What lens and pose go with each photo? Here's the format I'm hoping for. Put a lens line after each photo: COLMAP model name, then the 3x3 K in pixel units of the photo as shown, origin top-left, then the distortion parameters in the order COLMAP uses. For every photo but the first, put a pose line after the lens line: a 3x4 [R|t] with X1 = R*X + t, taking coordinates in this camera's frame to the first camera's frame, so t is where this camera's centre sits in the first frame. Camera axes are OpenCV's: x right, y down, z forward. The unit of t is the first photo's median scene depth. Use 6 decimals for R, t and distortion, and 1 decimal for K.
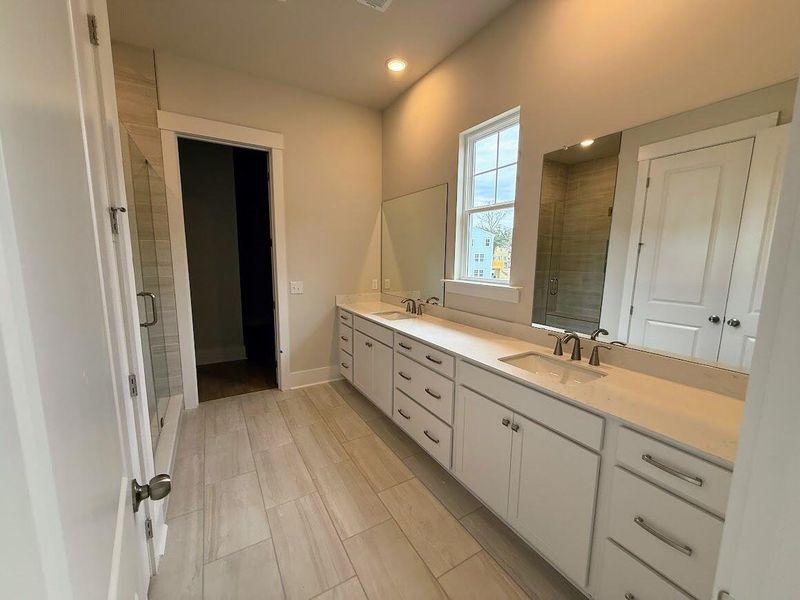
lens RADIAL K [[318.4, 0, 398.2], [0, 318.4, 298.9], [0, 0, 1]] dist [0.001877, -0.000207]
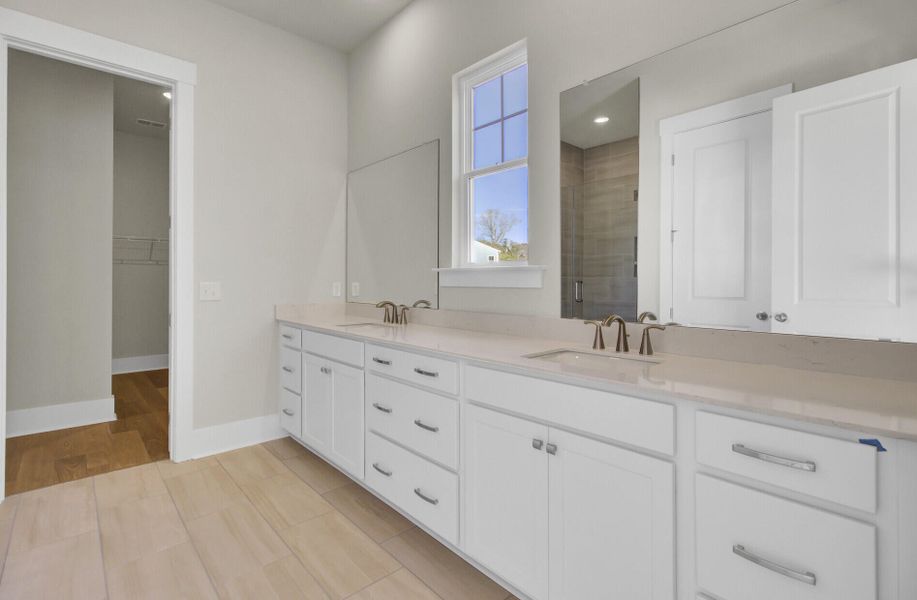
lens RADIAL K [[426.1, 0, 464.0], [0, 426.1, 287.7], [0, 0, 1]] dist [-0.011321, 0.005273]
pose [[0.978439, -0.012204, 0.206177, 0.005957], [0.042082, 0.989092, -0.141163, 0.109188], [-0.202205, 0.146796, 0.968279, 0.075551]]
